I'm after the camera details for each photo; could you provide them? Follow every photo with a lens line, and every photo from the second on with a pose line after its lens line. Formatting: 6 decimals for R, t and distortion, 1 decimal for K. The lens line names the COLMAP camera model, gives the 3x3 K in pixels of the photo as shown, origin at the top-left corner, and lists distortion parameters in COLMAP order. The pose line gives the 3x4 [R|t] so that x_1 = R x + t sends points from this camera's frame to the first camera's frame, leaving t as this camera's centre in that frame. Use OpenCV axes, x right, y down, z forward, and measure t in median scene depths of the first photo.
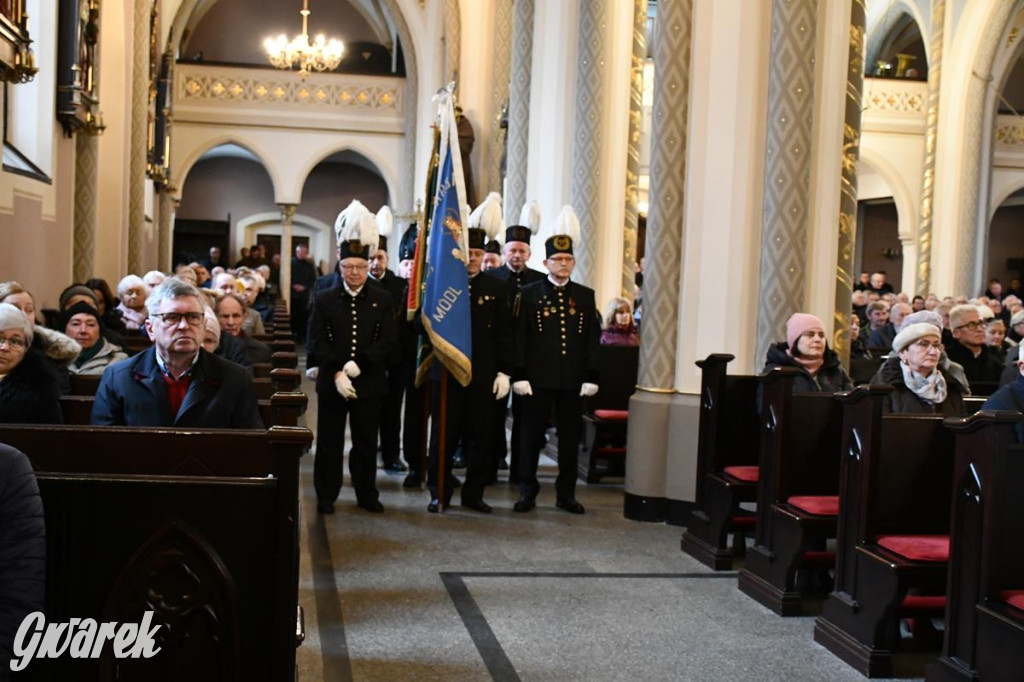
lens RADIAL K [[1284.6, 0, 512.0], [0, 1284.6, 341.0], [0, 0, 1]] dist [-0.016890, 0.041303]
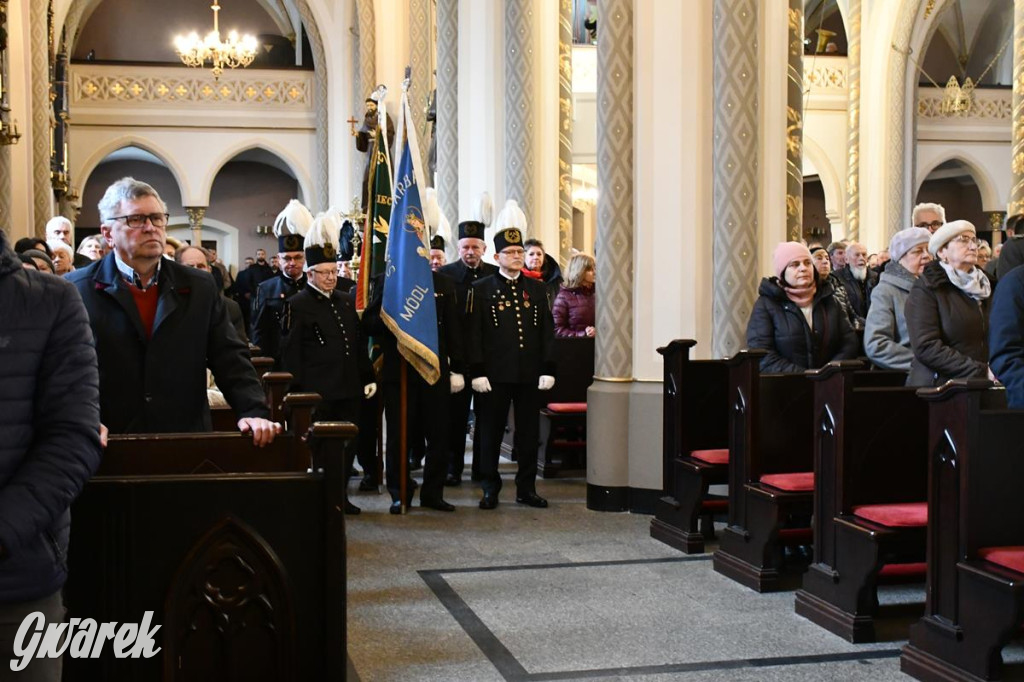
lens RADIAL K [[1346.7, 0, 512.0], [0, 1346.7, 341.0], [0, 0, 1]] dist [-0.017512, 0.025273]
pose [[0.996831, -0.046517, 0.064528, -0.025140], [0.046423, 0.998918, 0.002945, 0.001113], [-0.064595, 0.000060, 0.997912, -0.030152]]
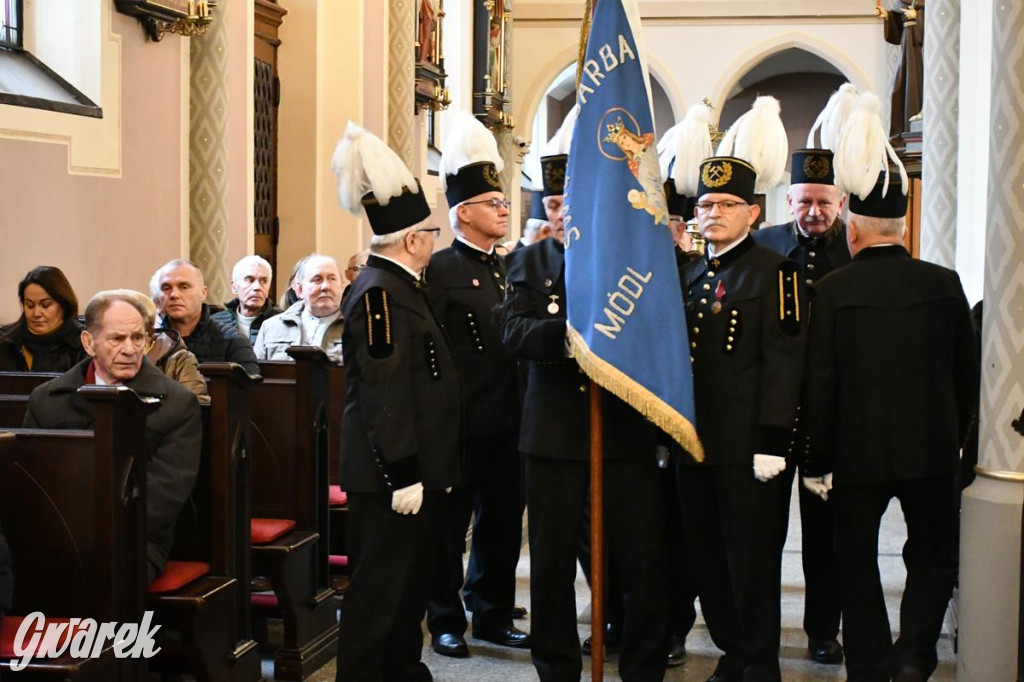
lens RADIAL K [[1959.5, 0, 512.0], [0, 1959.5, 341.0], [0, 0, 1]] dist [-0.036922, 0.027747]
pose [[0.943754, -0.015257, -0.330296, 0.134775], [0.012644, 0.999869, -0.010059, -0.004677], [0.330406, 0.005316, 0.943824, 0.199986]]
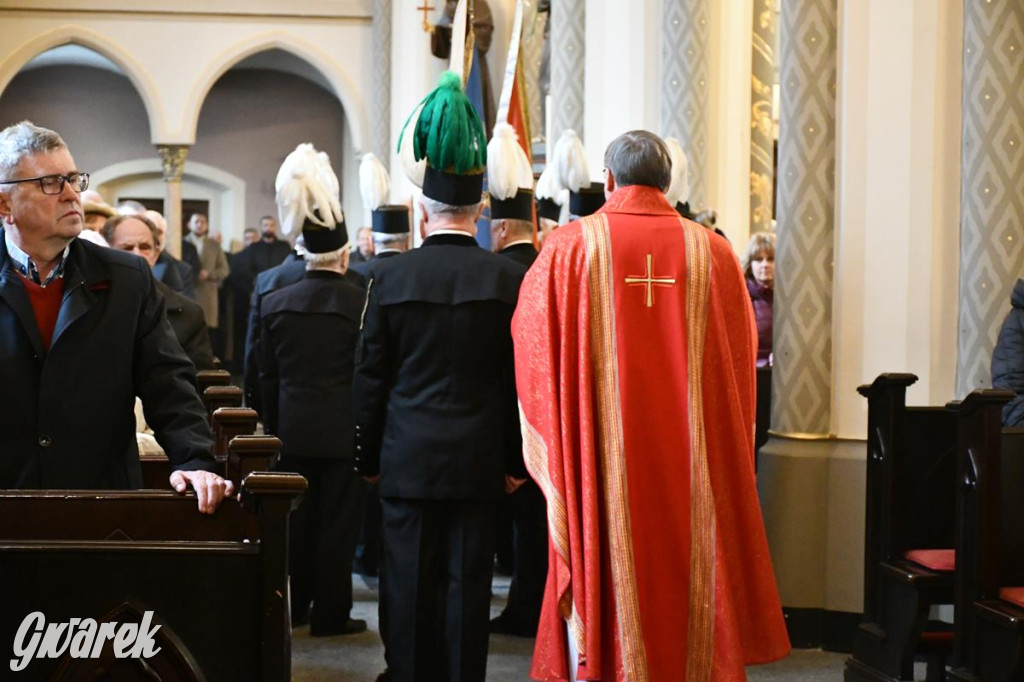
lens RADIAL K [[2309.3, 0, 512.0], [0, 2309.3, 341.0], [0, 0, 1]] dist [-0.011994, 0.179535]
pose [[0.999355, -0.027213, -0.023415, -0.000137], [0.026865, 0.999526, -0.015047, 0.003798], [0.023813, 0.014408, 0.999613, -0.095367]]
